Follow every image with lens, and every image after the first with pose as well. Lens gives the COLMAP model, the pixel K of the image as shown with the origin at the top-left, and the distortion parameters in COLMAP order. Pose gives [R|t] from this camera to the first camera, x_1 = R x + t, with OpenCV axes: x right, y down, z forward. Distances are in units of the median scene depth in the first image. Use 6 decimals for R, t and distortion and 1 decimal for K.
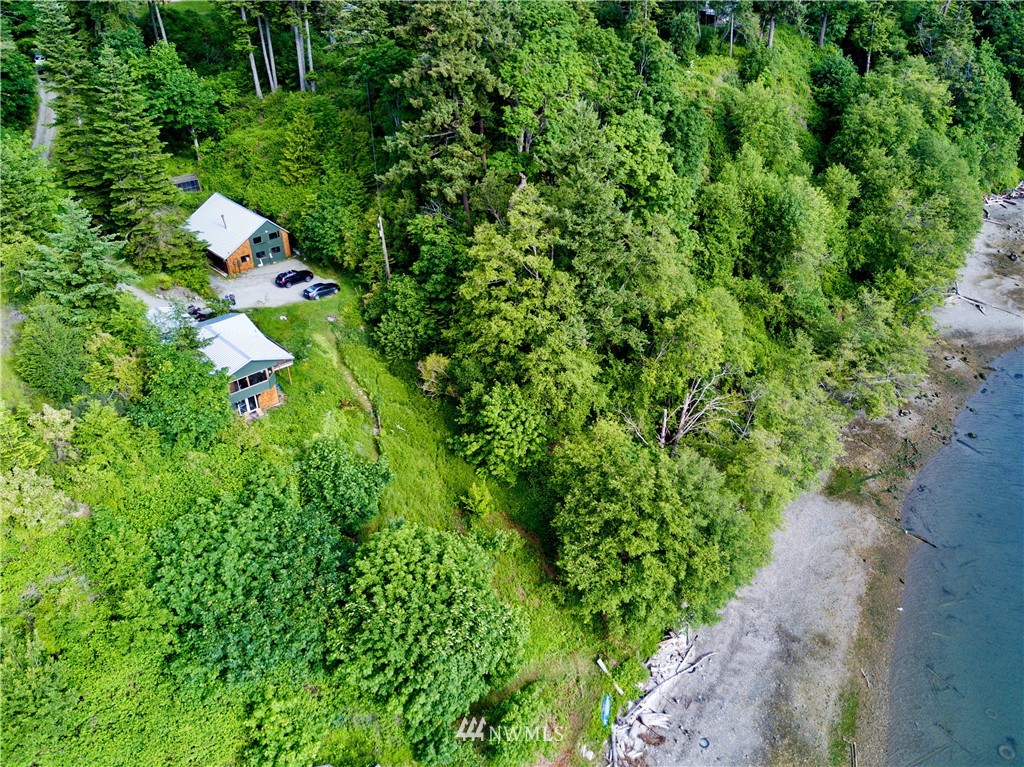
lens RADIAL K [[850.5, 0, 547.2], [0, 850.5, 384.2], [0, 0, 1]] dist [0.003702, 0.000781]
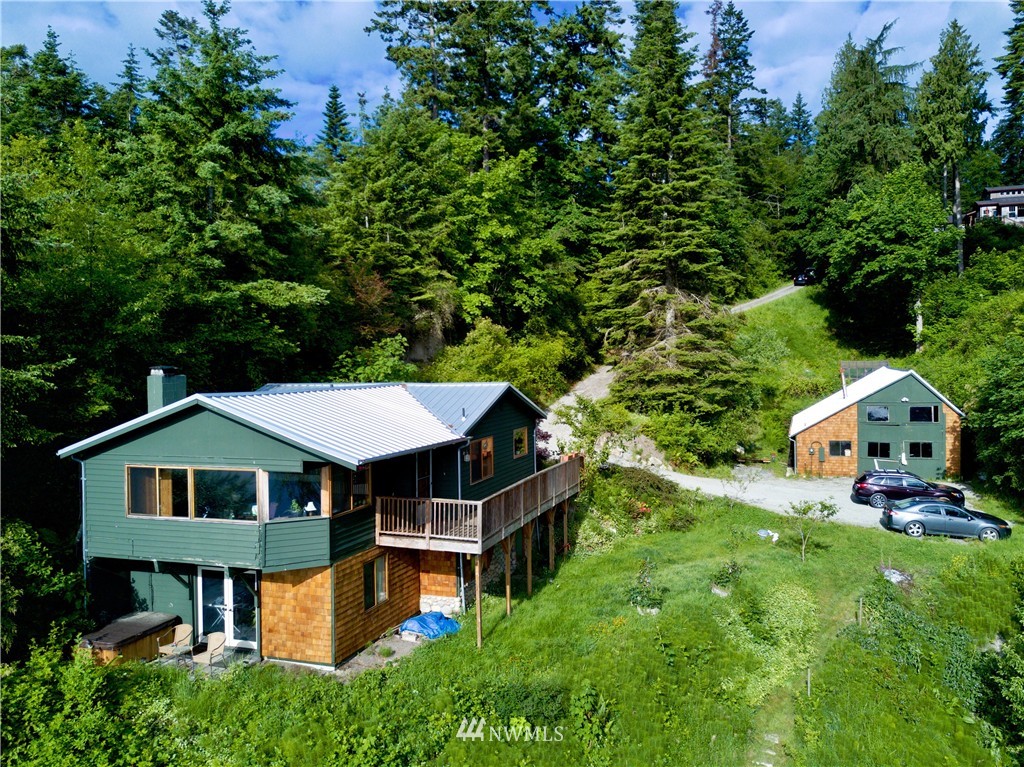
lens RADIAL K [[850.5, 0, 547.2], [0, 850.5, 384.2], [0, 0, 1]] dist [0.003702, 0.000781]
pose [[0.530917, 0.060863, -0.845236, -0.064921], [-0.431990, 0.877528, -0.208156, -0.019607], [0.729049, 0.475646, 0.492187, 0.656378]]
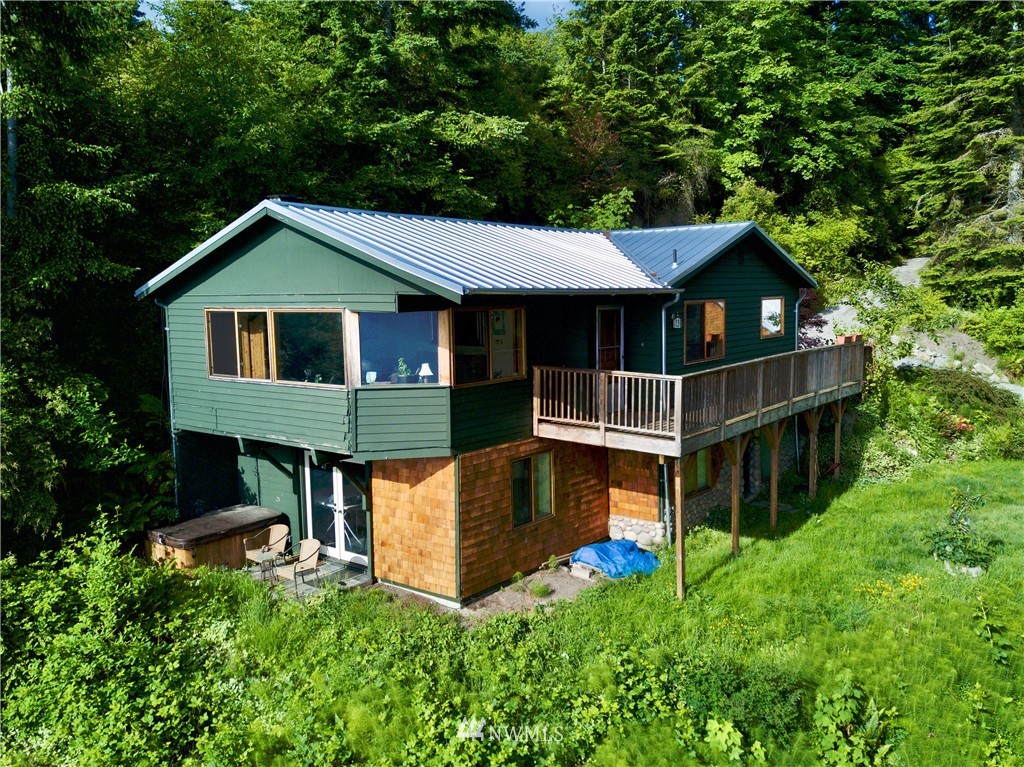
lens RADIAL K [[897.5, 0, 533.5], [0, 897.5, 384.2], [0, 0, 1]] dist [0.014773, -0.002763]
pose [[0.222693, 0.144581, -0.964108, -0.112359], [-0.481382, 0.876278, 0.020218, -0.021057], [0.847750, 0.459602, 0.264739, 0.699701]]
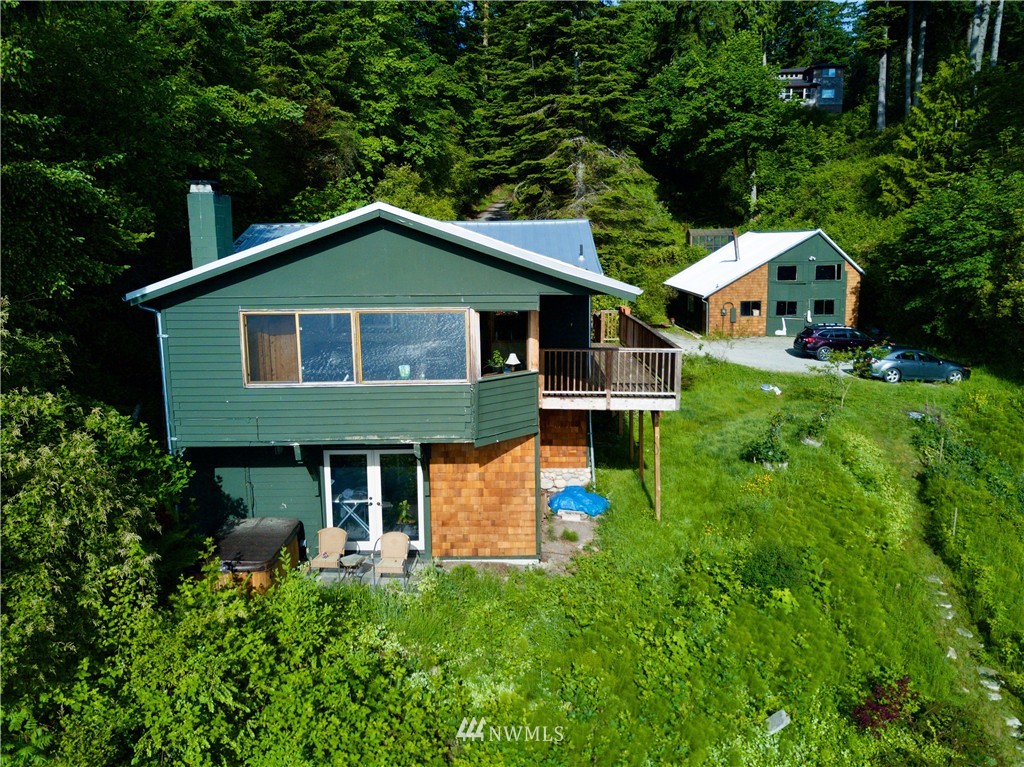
lens RADIAL K [[849.4, 0, 559.5], [0, 849.4, 384.4], [0, 0, 1]] dist [0.049714, -0.149245]
pose [[0.769938, 0.138750, -0.622852, -0.148396], [-0.335760, 0.918120, -0.210524, 0.016453], [0.542643, 0.371220, 0.753482, 0.623901]]
